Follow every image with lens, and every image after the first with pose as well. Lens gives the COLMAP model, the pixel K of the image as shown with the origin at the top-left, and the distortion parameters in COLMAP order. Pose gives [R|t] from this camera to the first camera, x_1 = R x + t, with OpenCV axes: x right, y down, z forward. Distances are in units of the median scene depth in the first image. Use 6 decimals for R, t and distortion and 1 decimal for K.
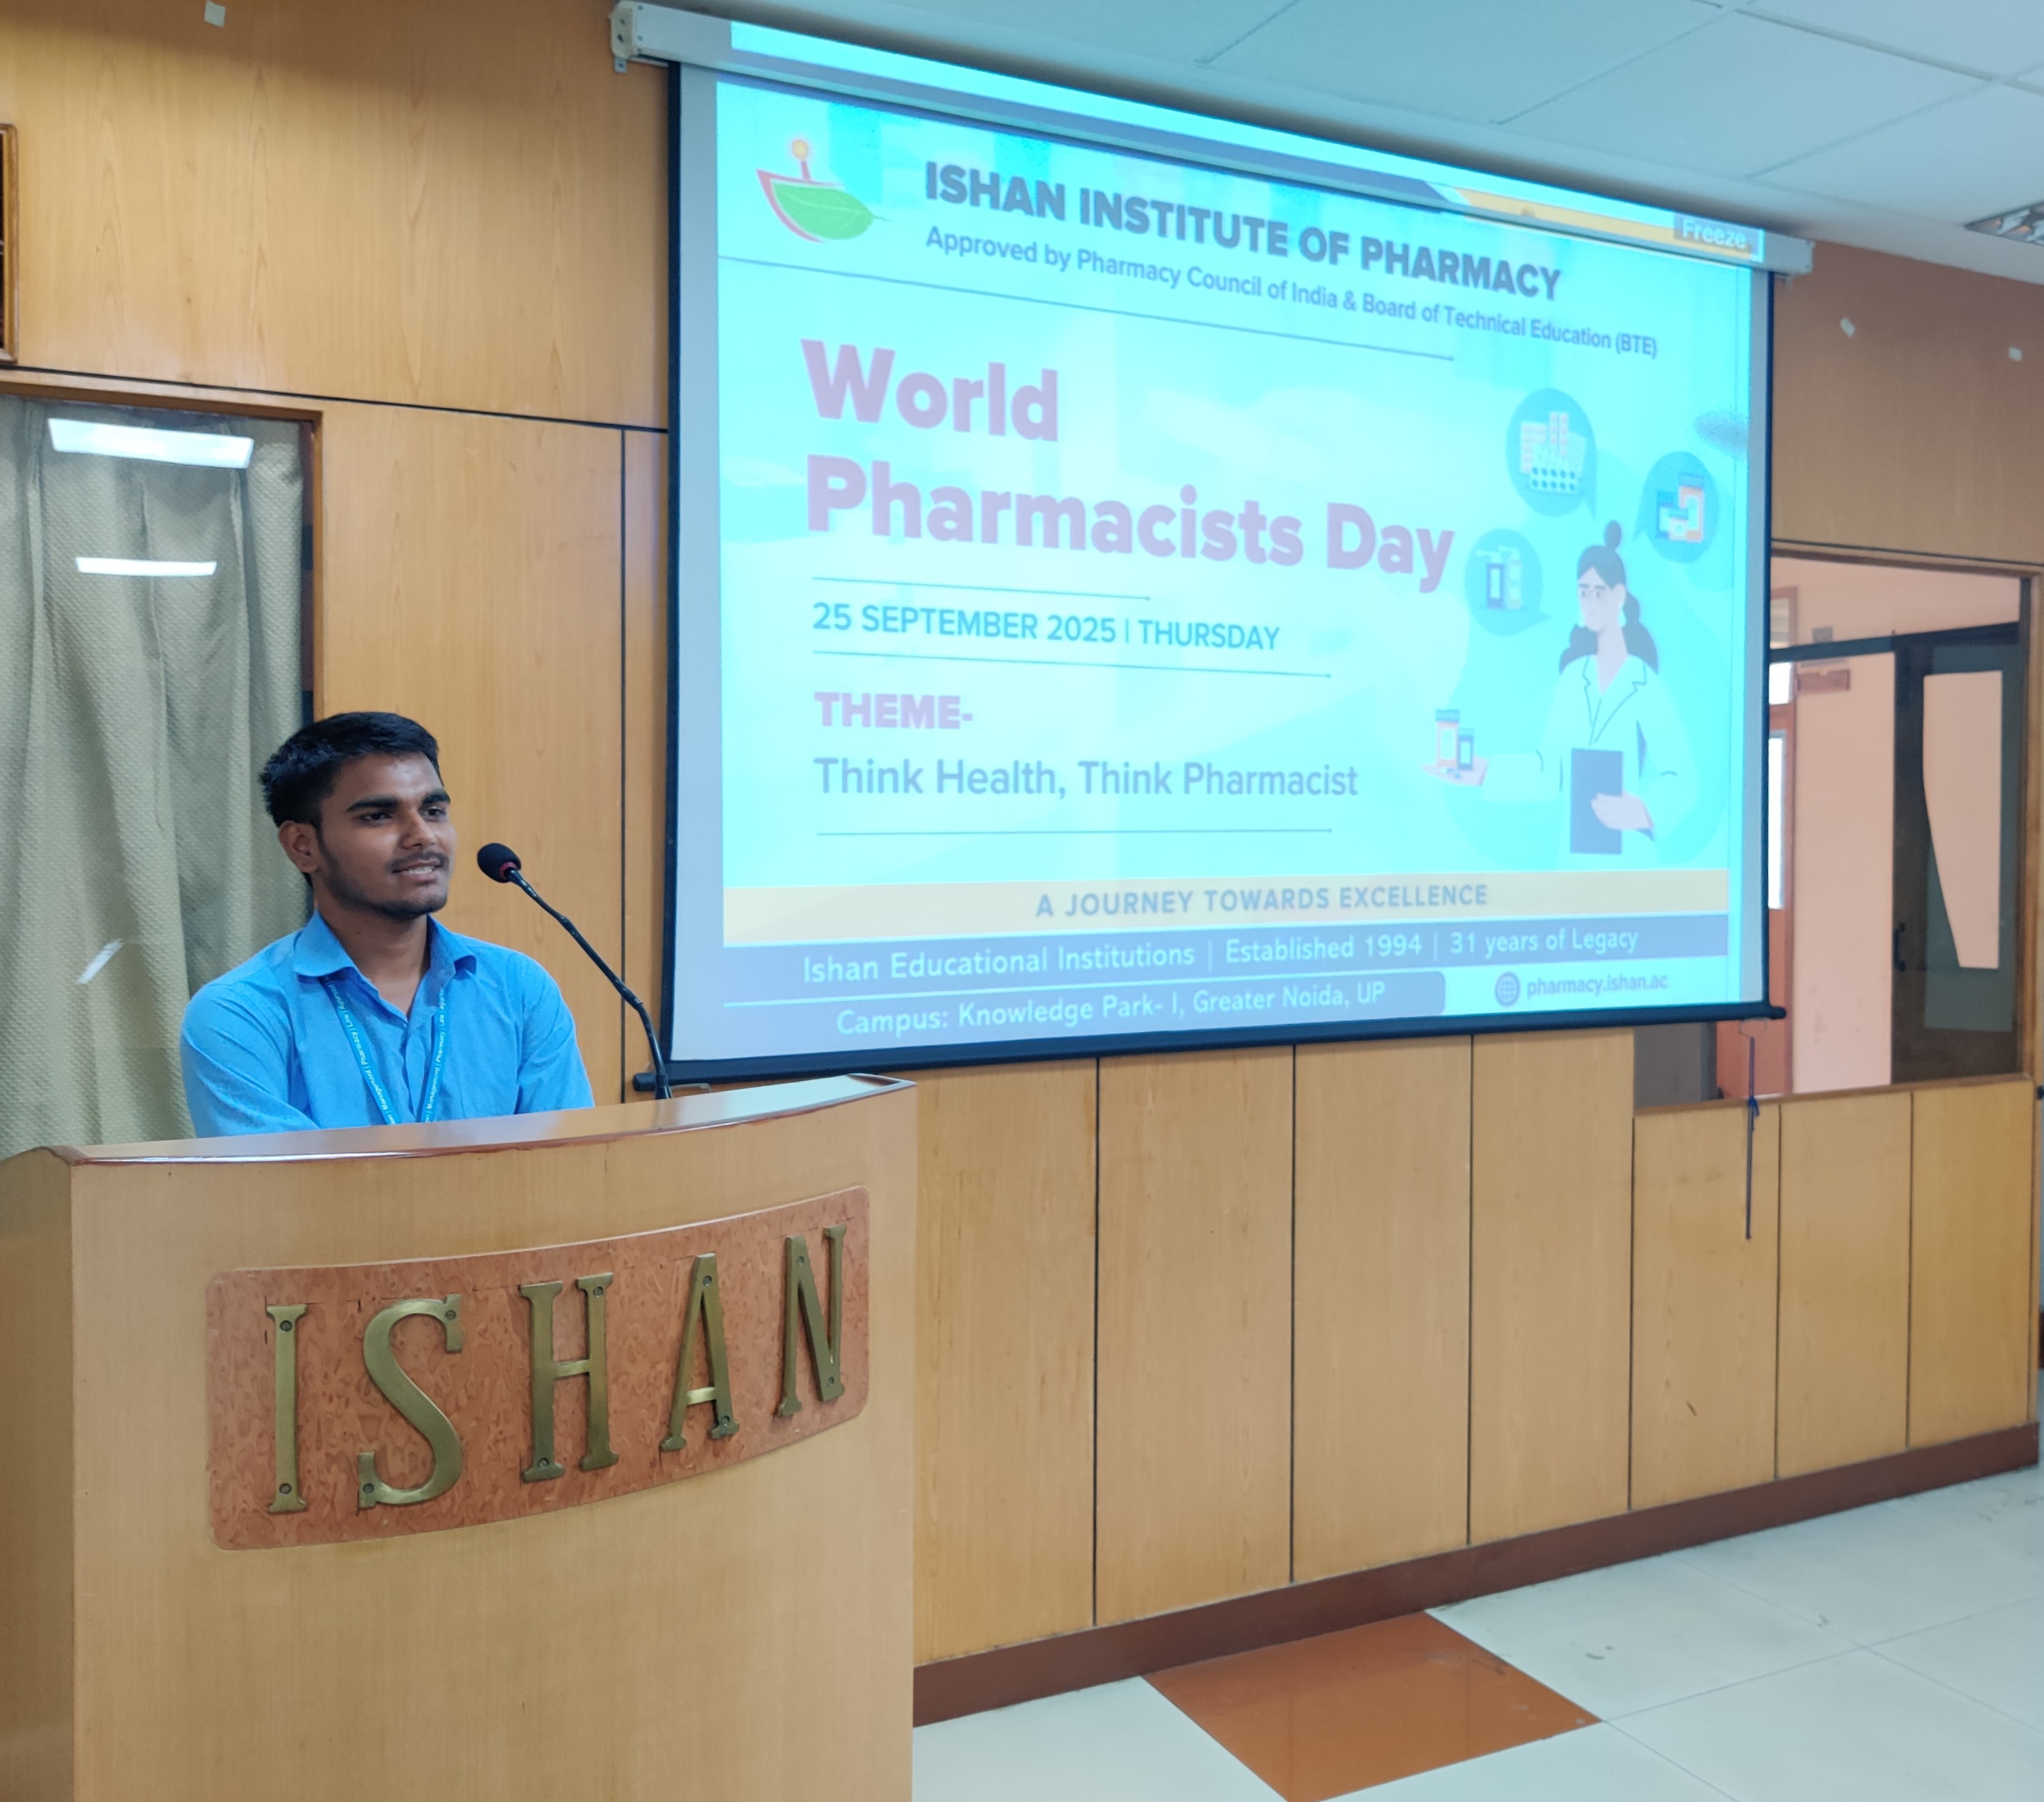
lens RADIAL K [[1929.7, 0, 1130.7], [0, 1929.7, 876.1], [0, 0, 1]] dist [0.087902, -0.235198]
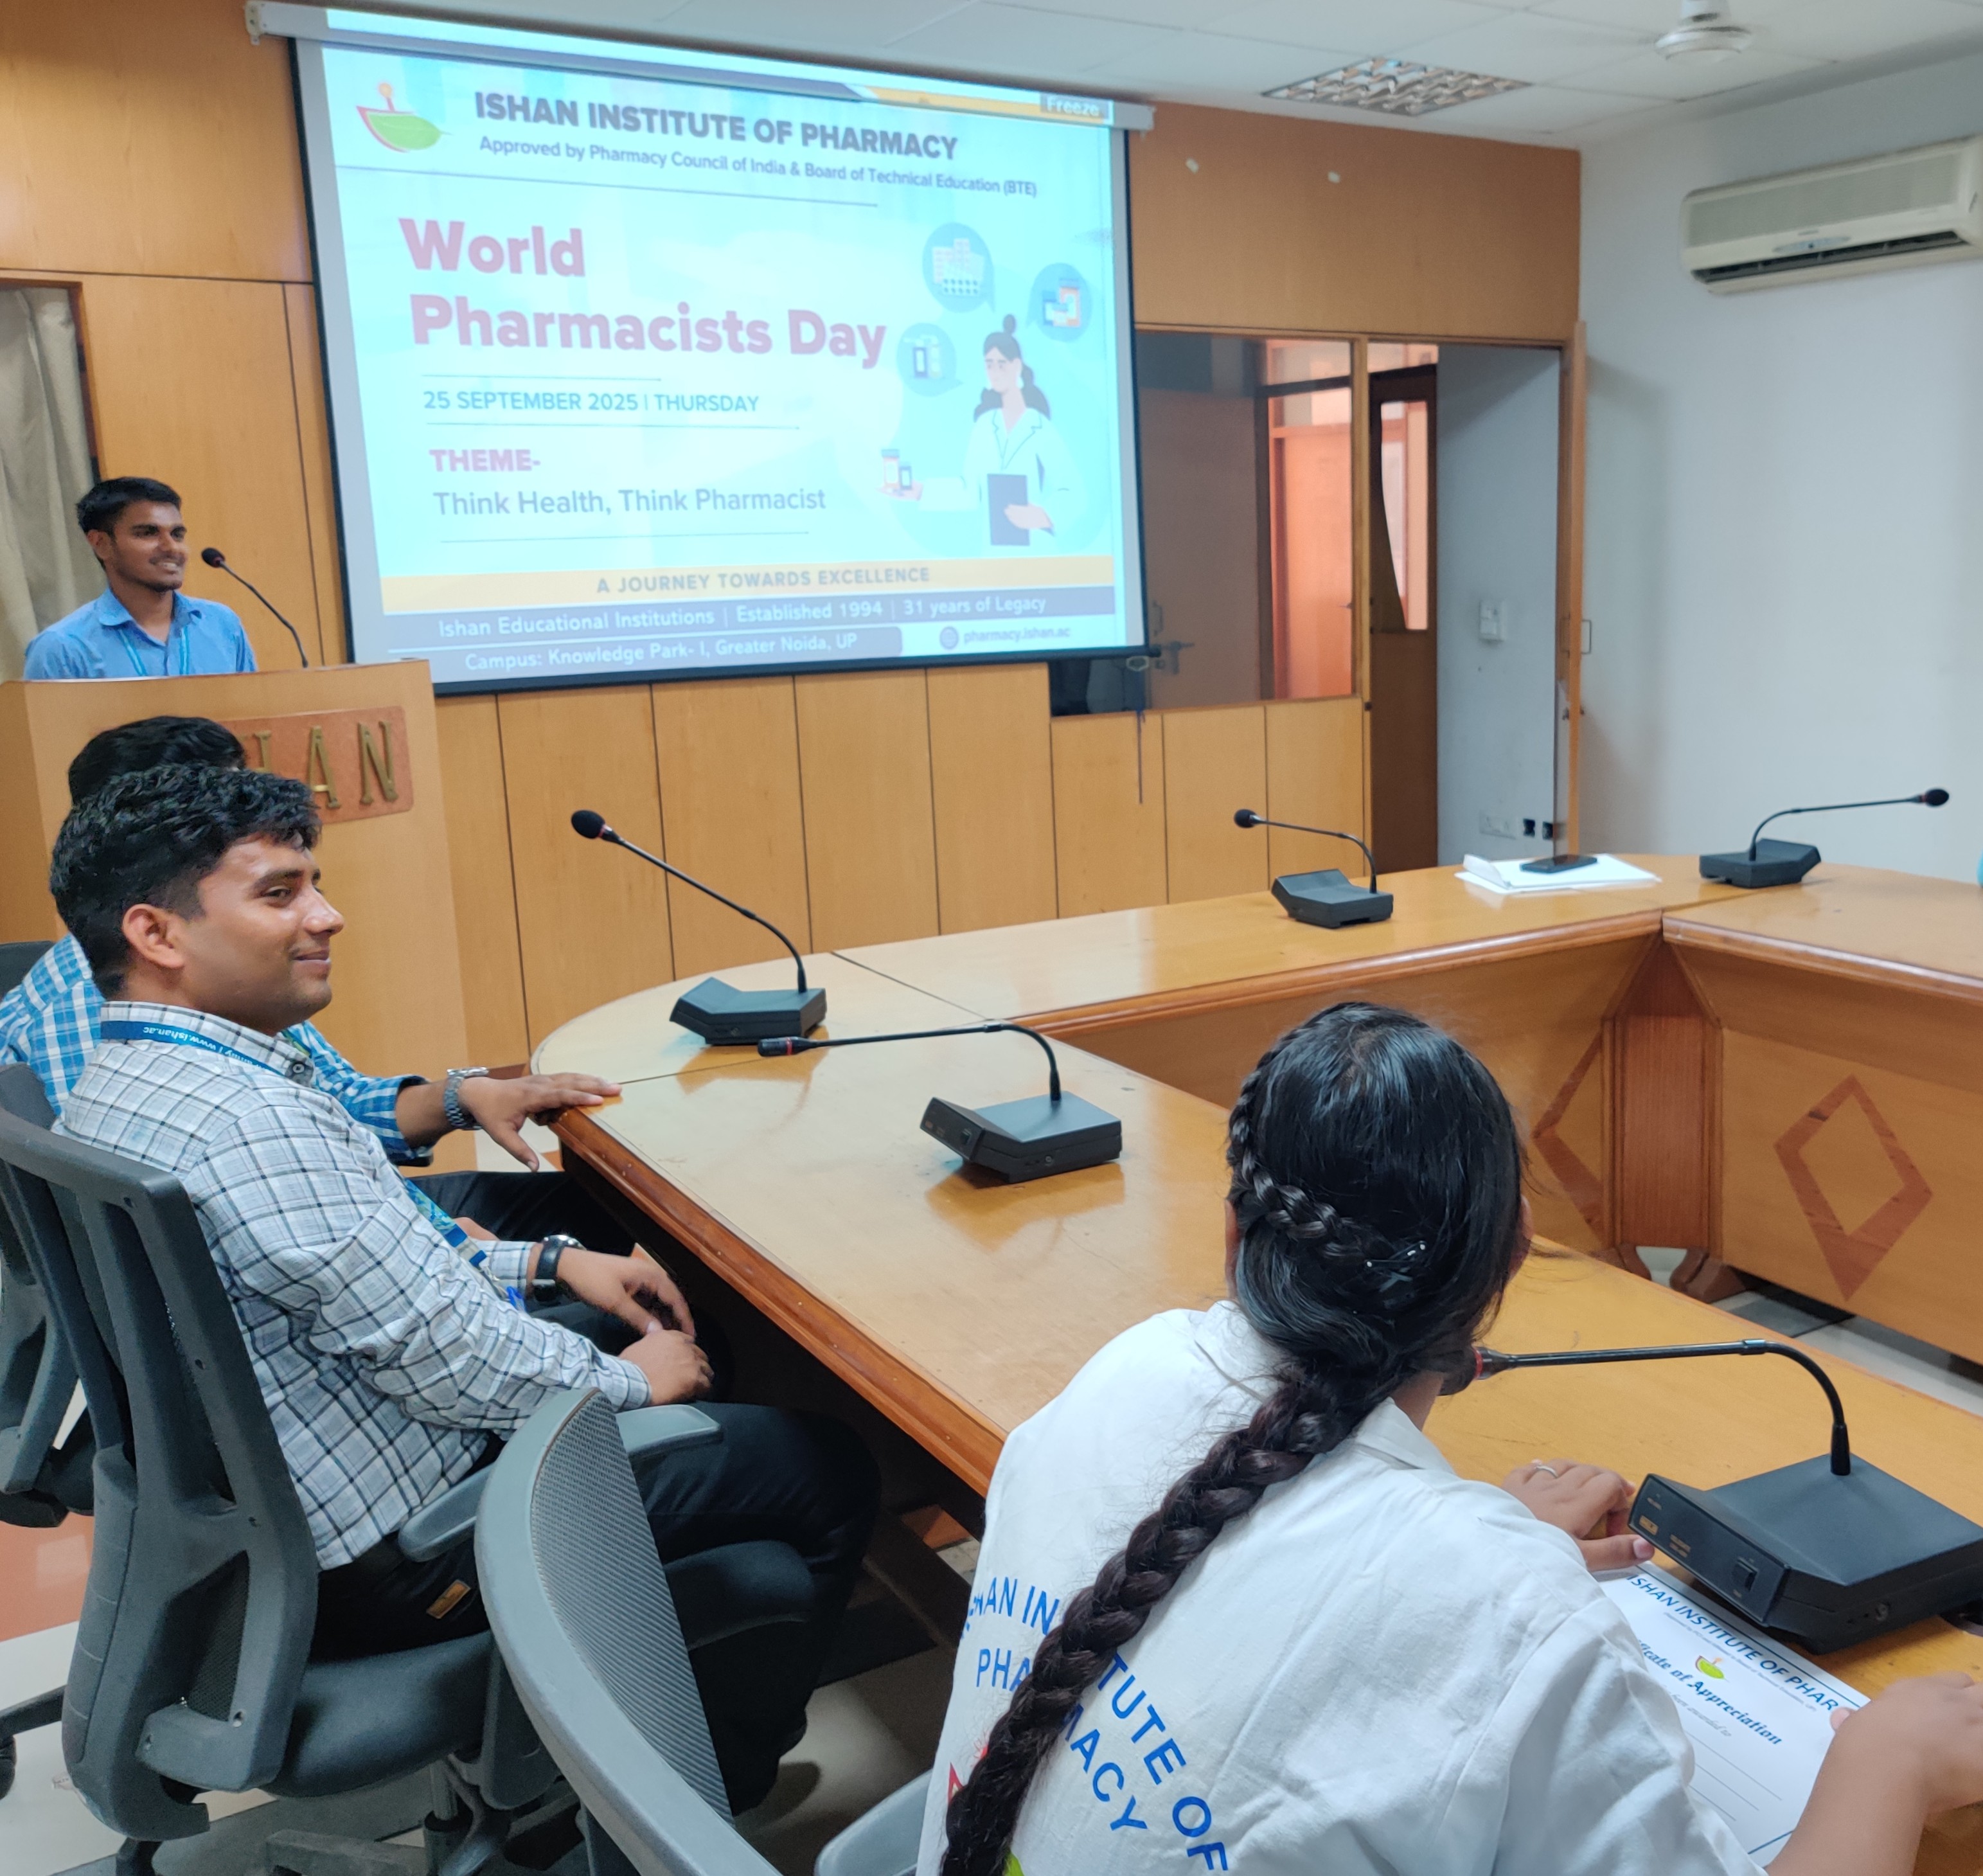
lens RADIAL K [[2015.3, 0, 1223.7], [0, 2015.3, 942.1], [0, 0, 1]] dist [0.013161, -0.038542]
pose [[0.995362, -0.045263, 0.084881, 0.289666], [0.031085, 0.986388, 0.161469, 0.049356], [-0.091034, -0.158082, 0.983221, -0.658094]]
